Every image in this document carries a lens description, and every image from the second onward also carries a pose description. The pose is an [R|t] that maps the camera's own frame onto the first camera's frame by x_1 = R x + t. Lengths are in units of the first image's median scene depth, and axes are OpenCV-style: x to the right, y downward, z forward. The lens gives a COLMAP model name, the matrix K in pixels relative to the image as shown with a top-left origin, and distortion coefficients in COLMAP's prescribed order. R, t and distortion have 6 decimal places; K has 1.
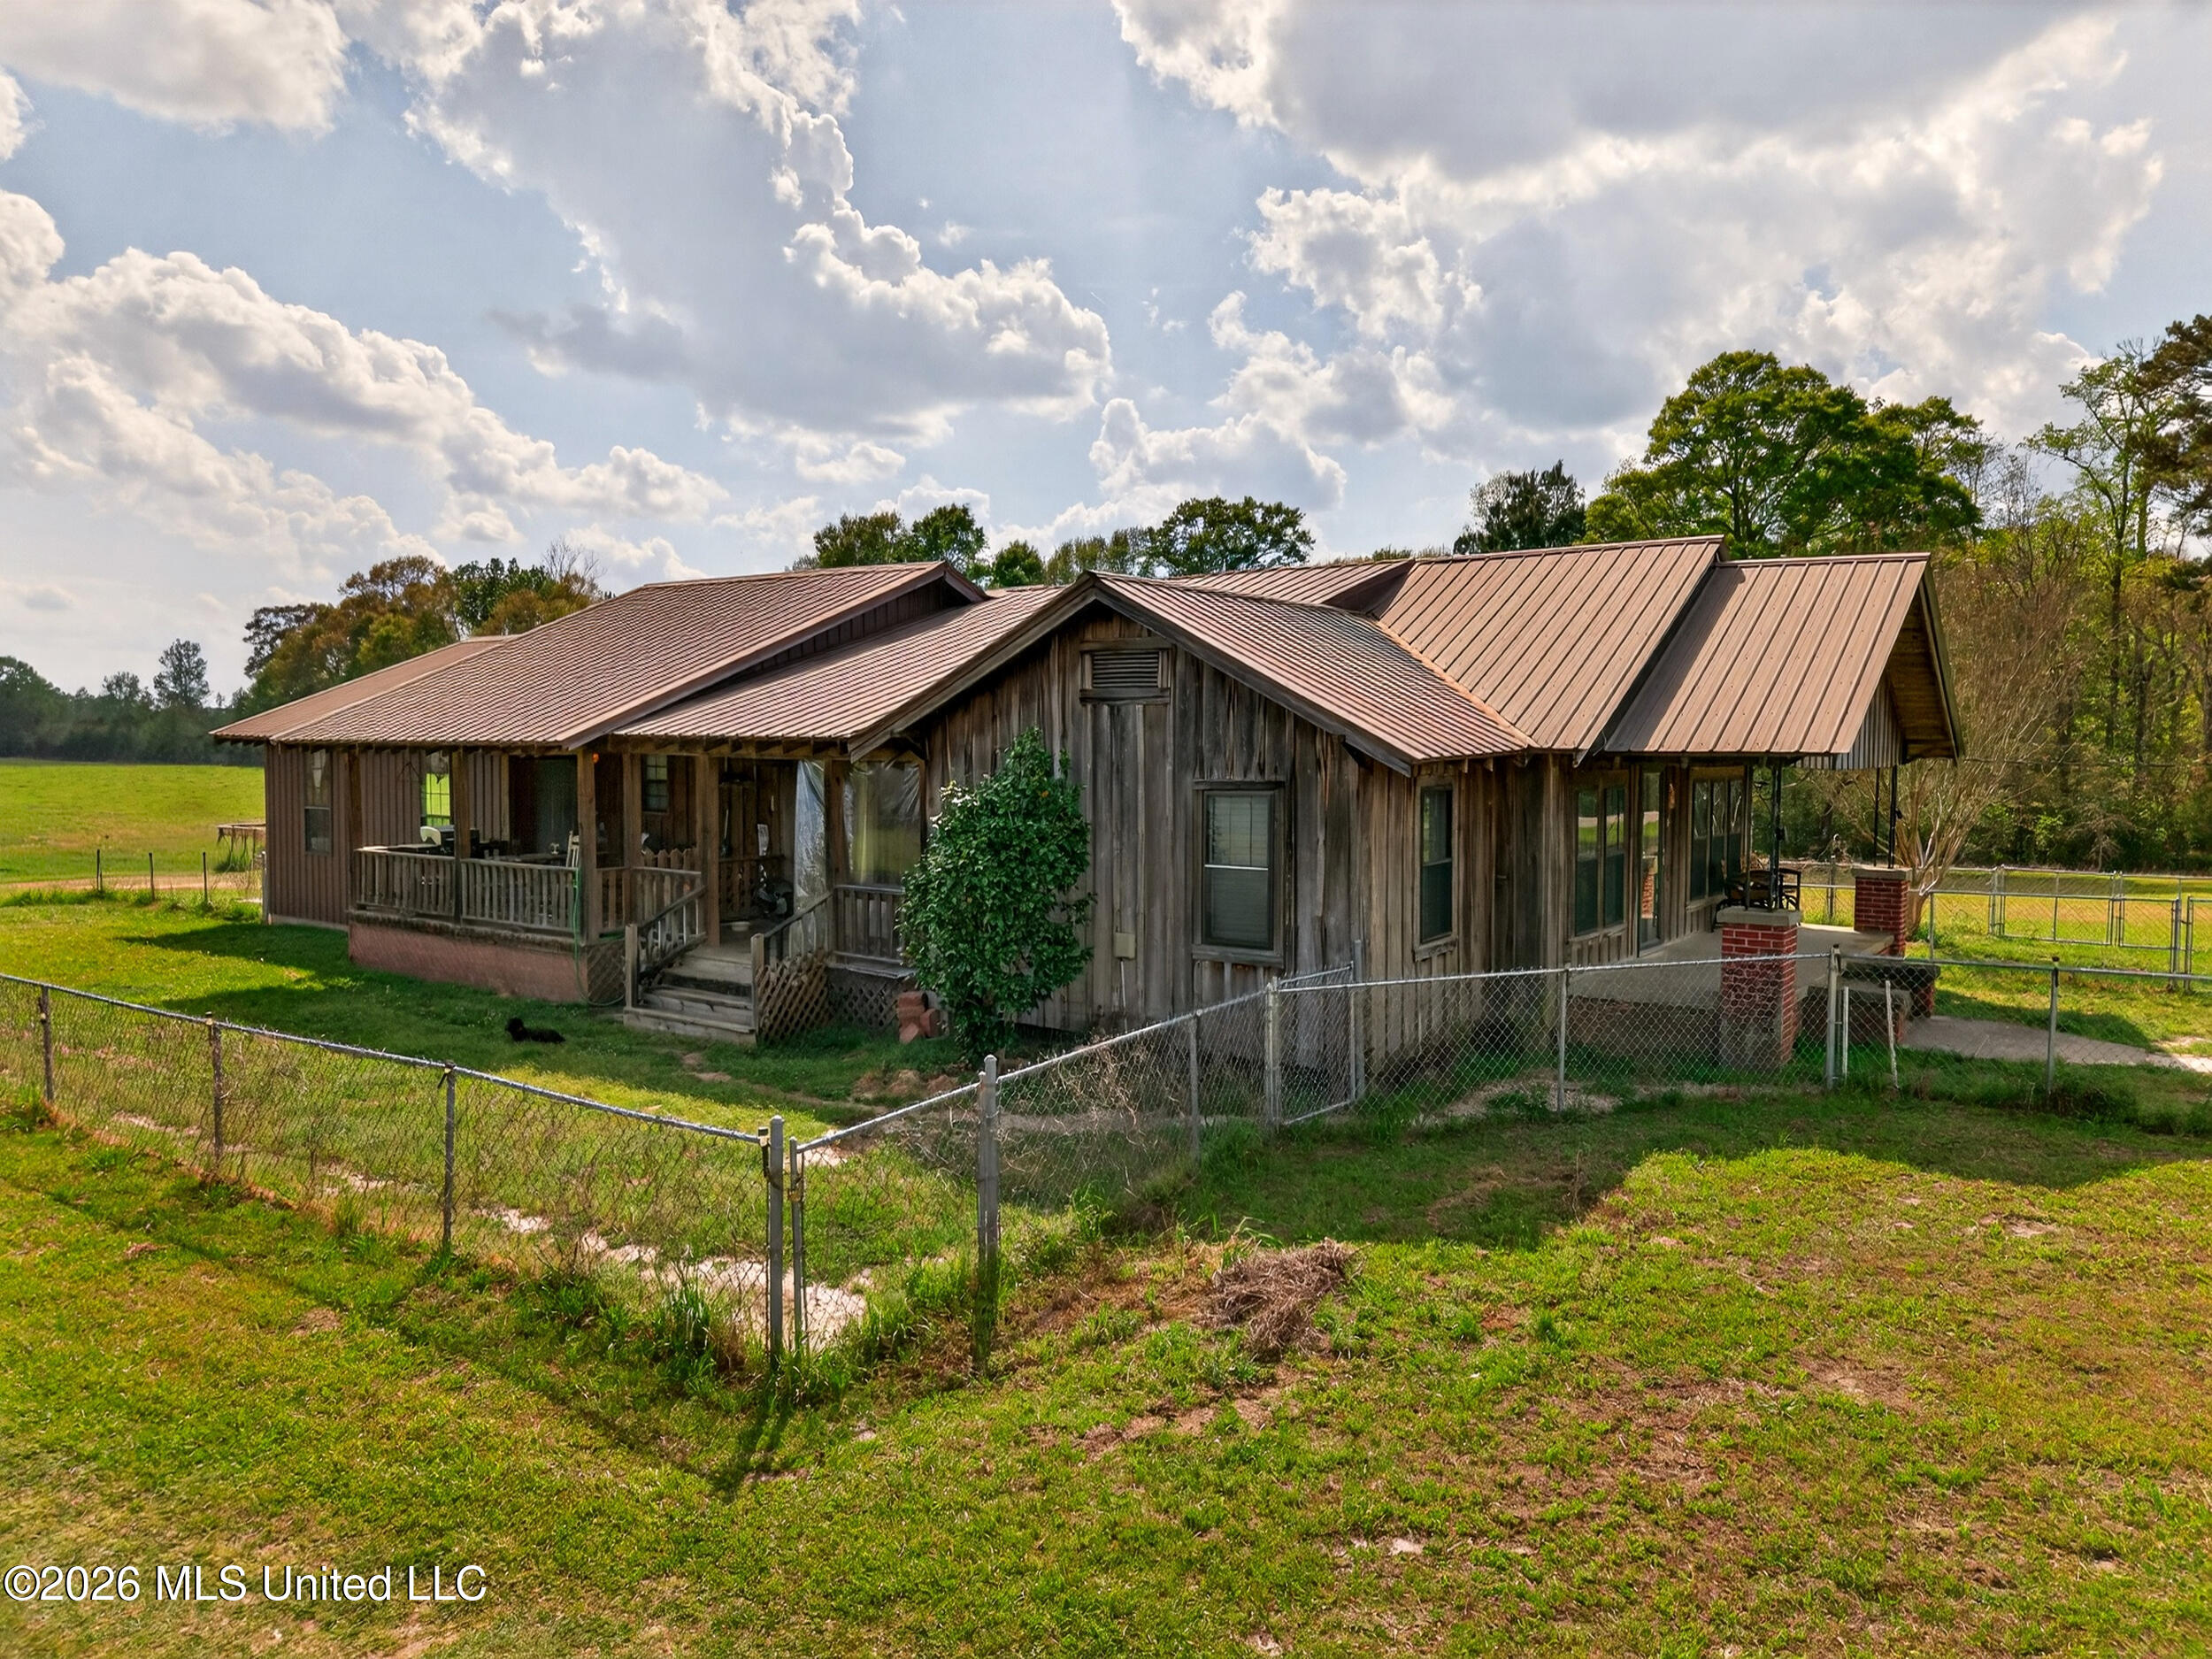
lens RADIAL K [[1510.5, 0, 1114.1], [0, 1510.5, 836.0], [0, 0, 1]] dist [0.030218, -0.041872]
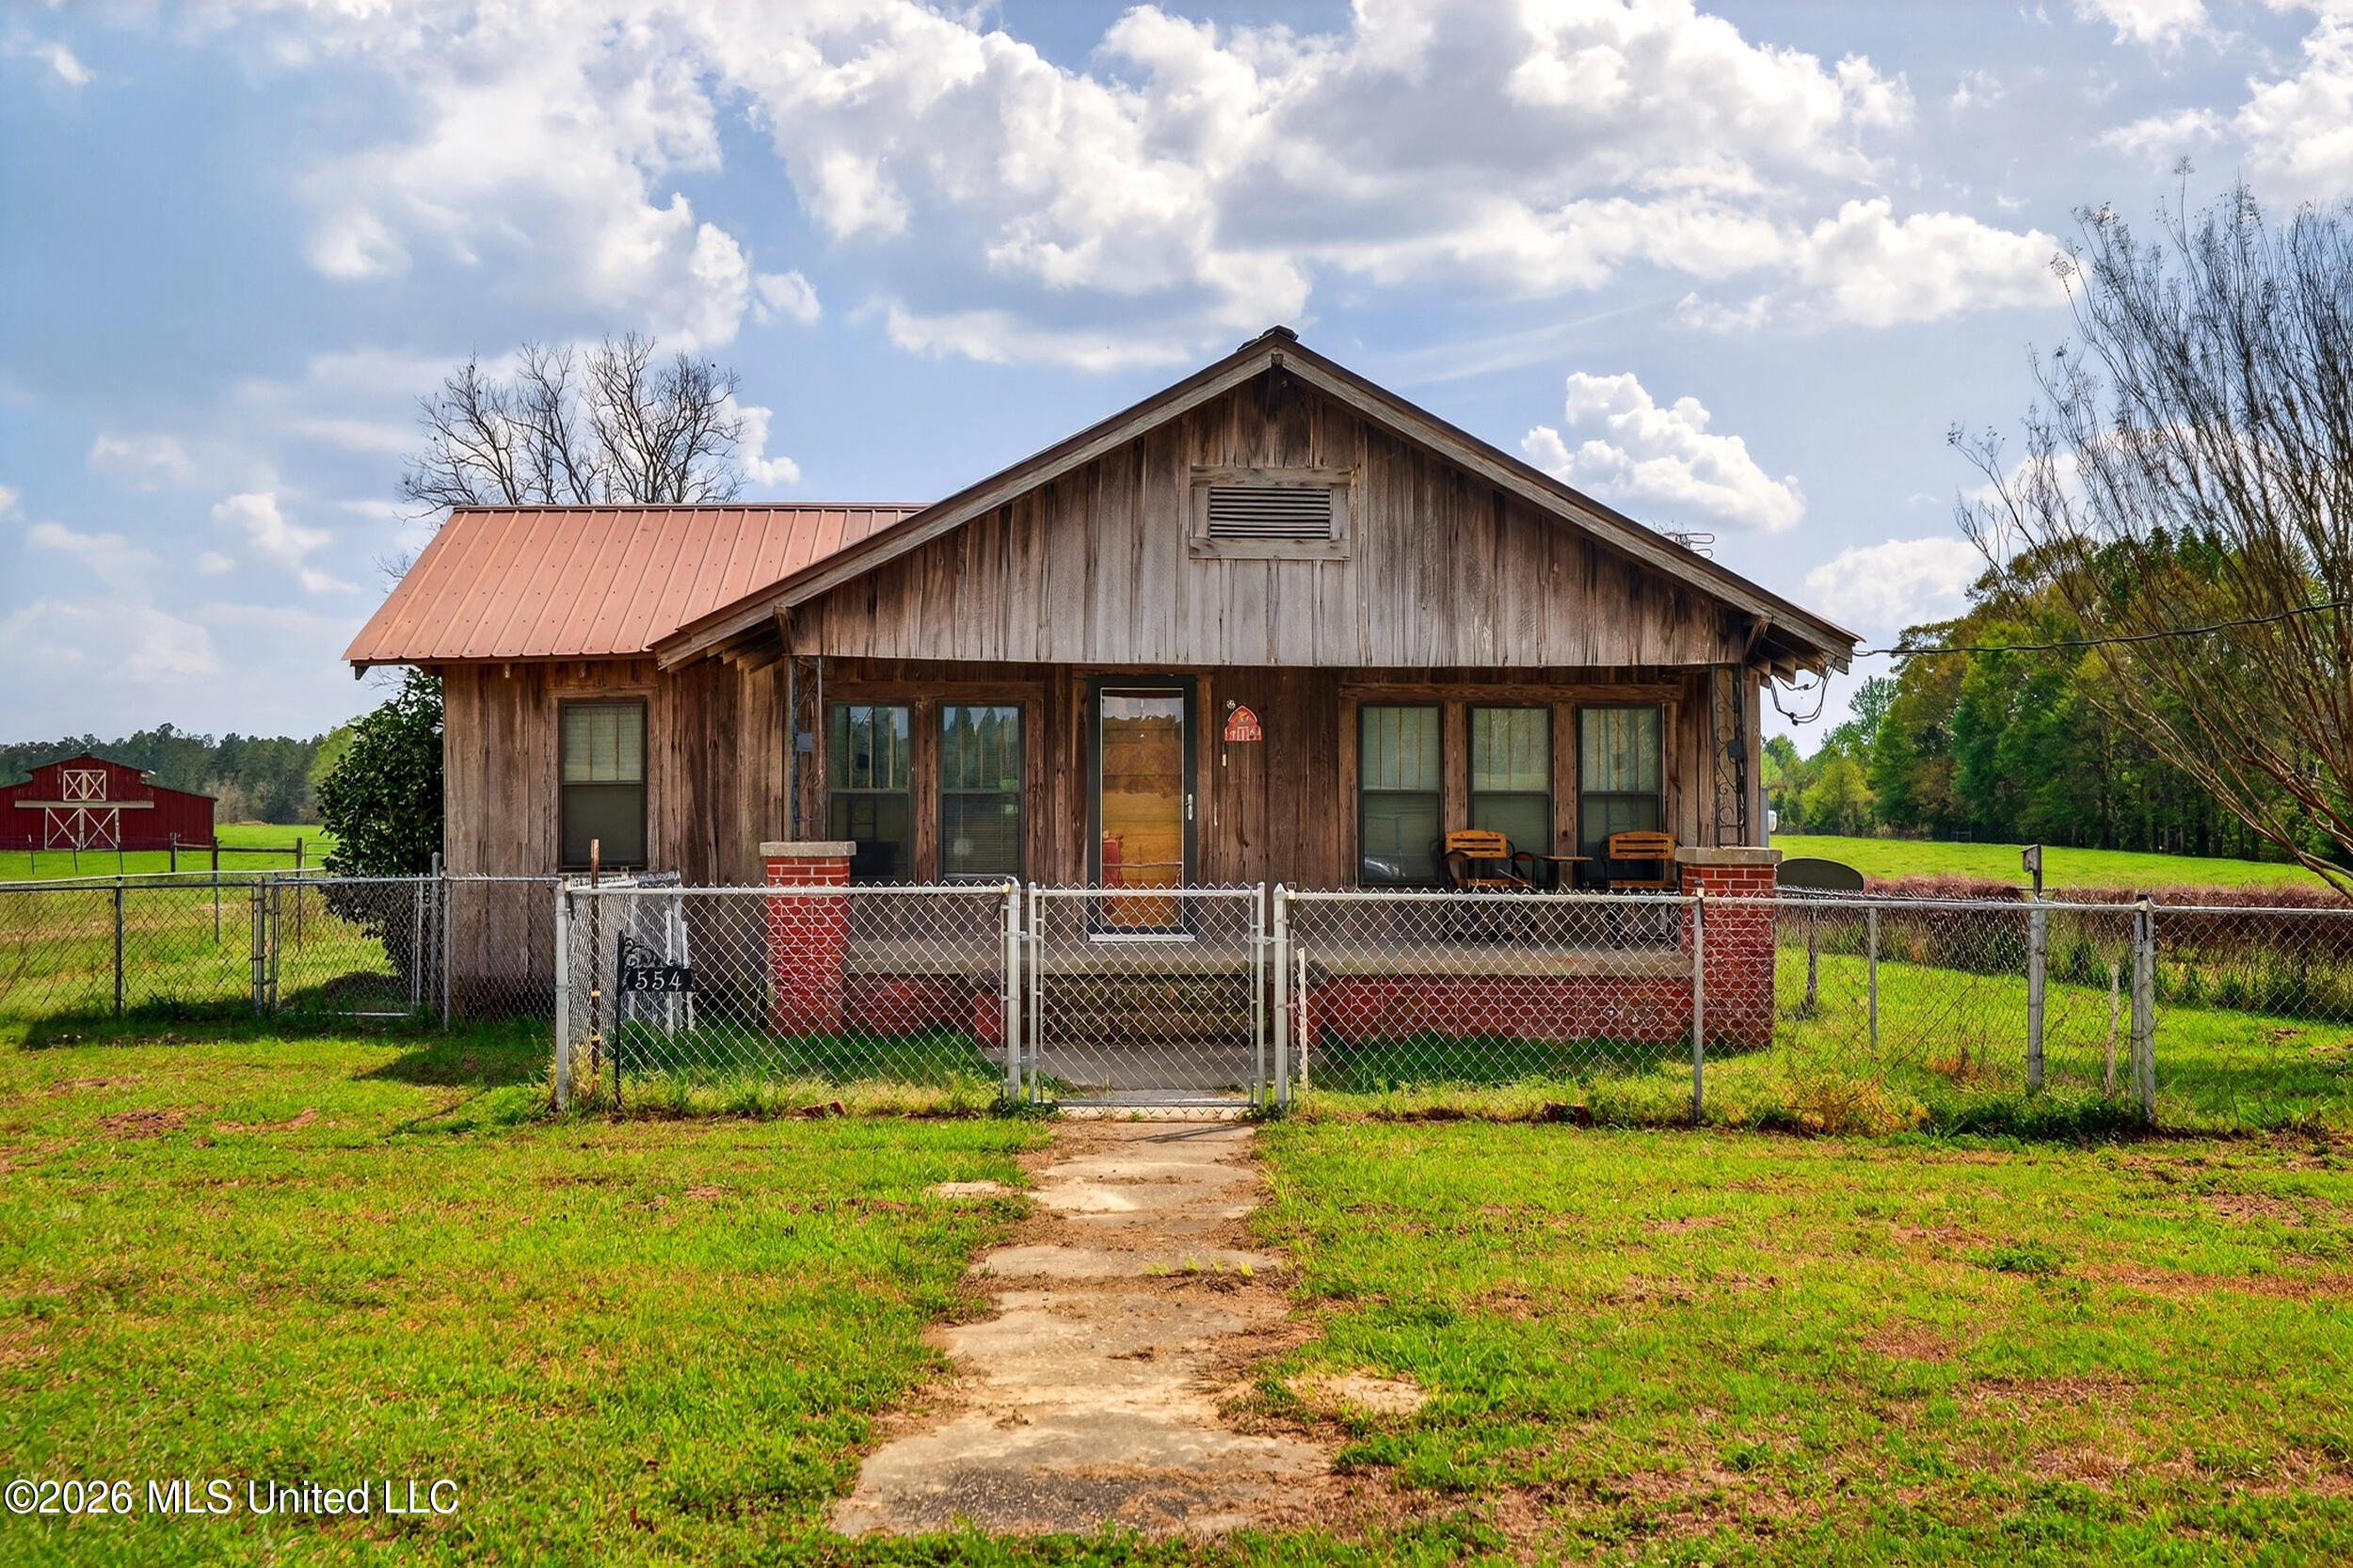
lens RADIAL K [[2322.2, 0, 1174.6], [0, 2322.2, 776.4], [0, 0, 1]] dist [-0.016007, 0.000000]
pose [[0.603948, -0.020564, -0.796759, 0.179907], [-0.044377, 0.997249, -0.059377, 0.009380], [0.795788, 0.071219, 0.601373, 0.052231]]
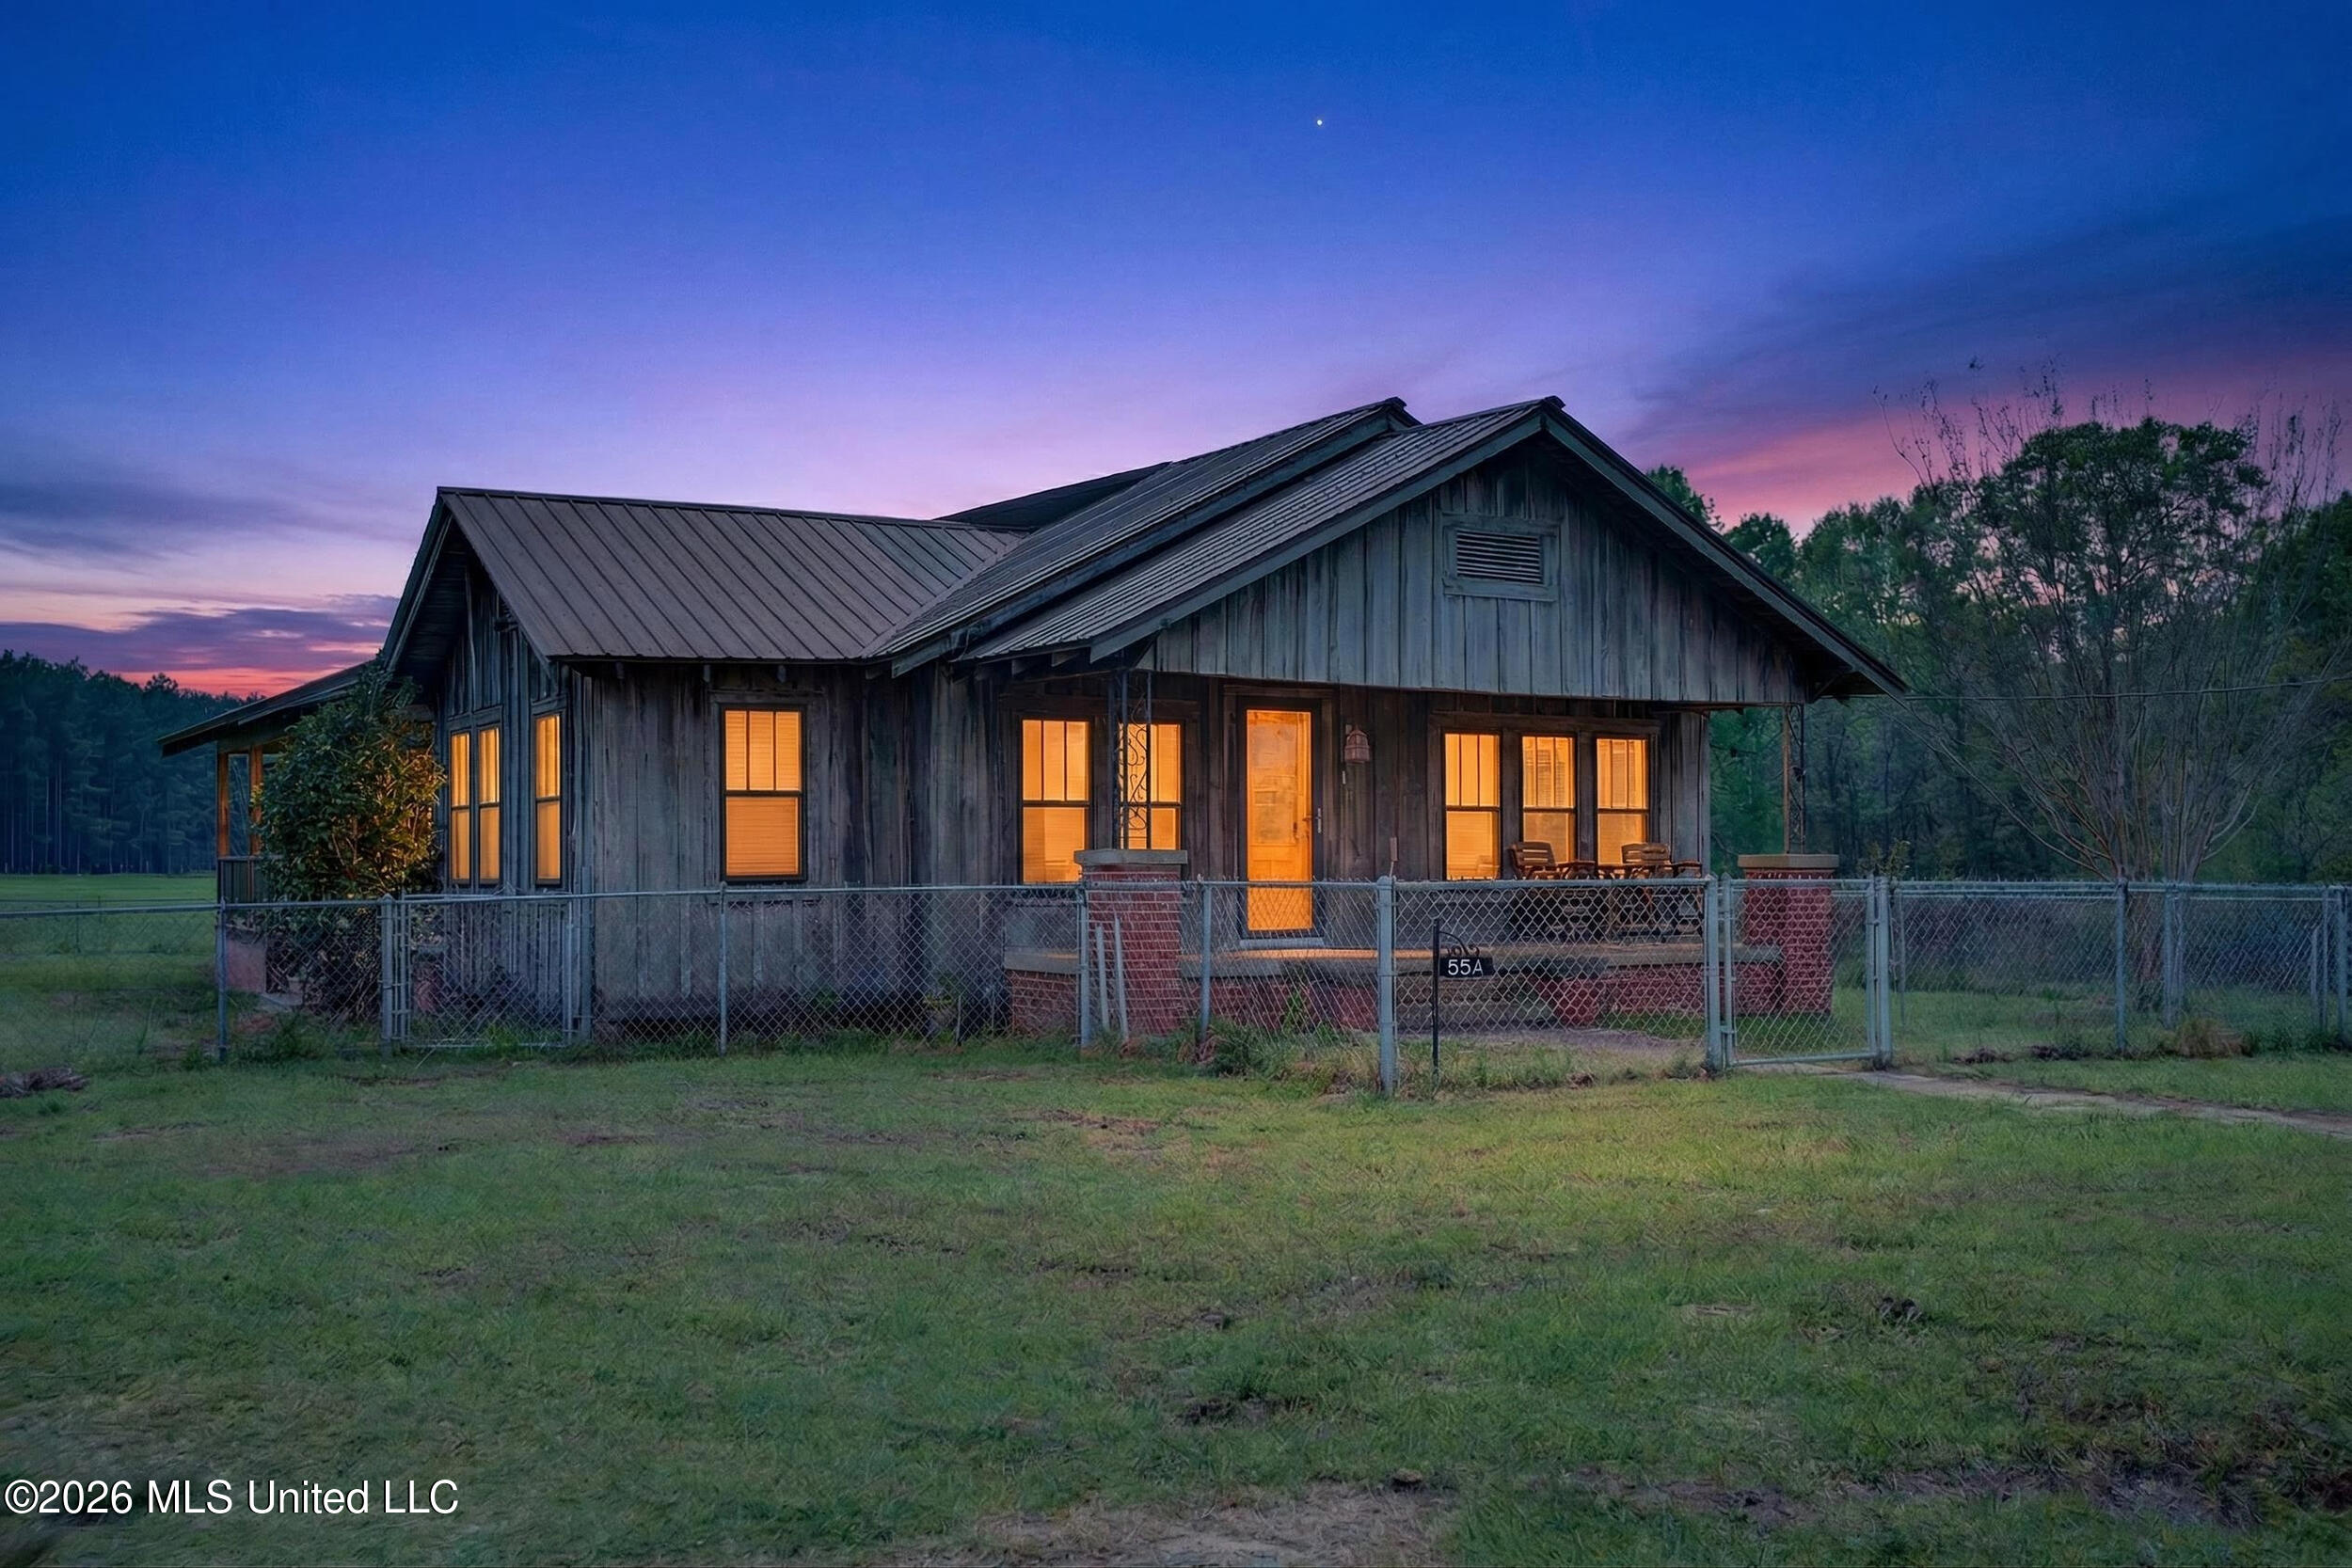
lens RADIAL K [[2321.0, 0, 1135.5], [0, 2321.0, 747.6], [0, 0, 1]] dist [-0.016007, 0.000000]
pose [[0.905564, -0.027078, -0.423345, 0.114715], [-0.017823, 0.994651, -0.101745, 0.014407], [0.423836, 0.099682, 0.900237, -0.012966]]
